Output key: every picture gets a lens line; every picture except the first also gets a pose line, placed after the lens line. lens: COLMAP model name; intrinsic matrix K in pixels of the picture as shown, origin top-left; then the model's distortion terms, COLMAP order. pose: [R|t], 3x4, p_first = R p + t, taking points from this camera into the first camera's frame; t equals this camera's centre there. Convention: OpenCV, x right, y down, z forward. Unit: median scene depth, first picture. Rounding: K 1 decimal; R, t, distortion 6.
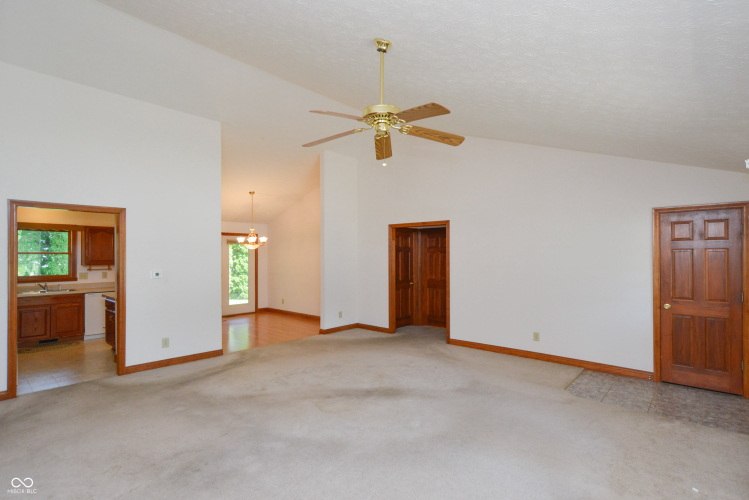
lens RADIAL K [[370.8, 0, 381.3], [0, 370.8, 254.5], [0, 0, 1]] dist [-0.025776, 0.016402]
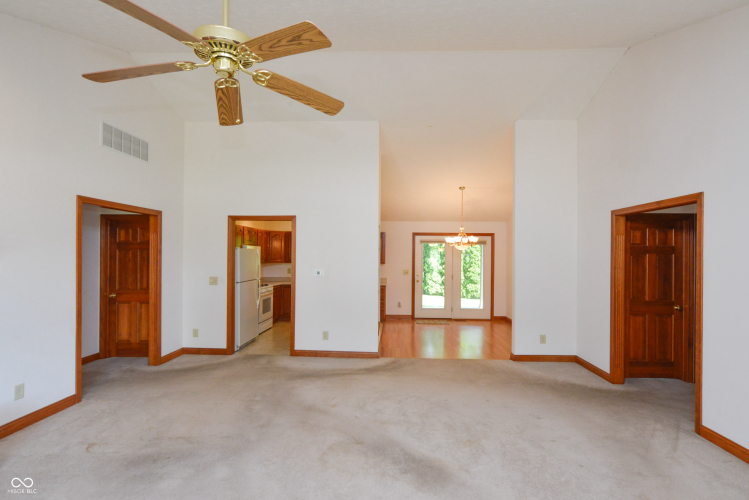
lens RADIAL K [[370.8, 0, 381.3], [0, 370.8, 254.5], [0, 0, 1]] dist [-0.025776, 0.016402]
pose [[0.637393, 0.006571, -0.770511, 0.291660], [-0.009835, 0.999952, 0.000392, -0.002733], [0.770476, 0.007328, 0.637426, 0.337203]]
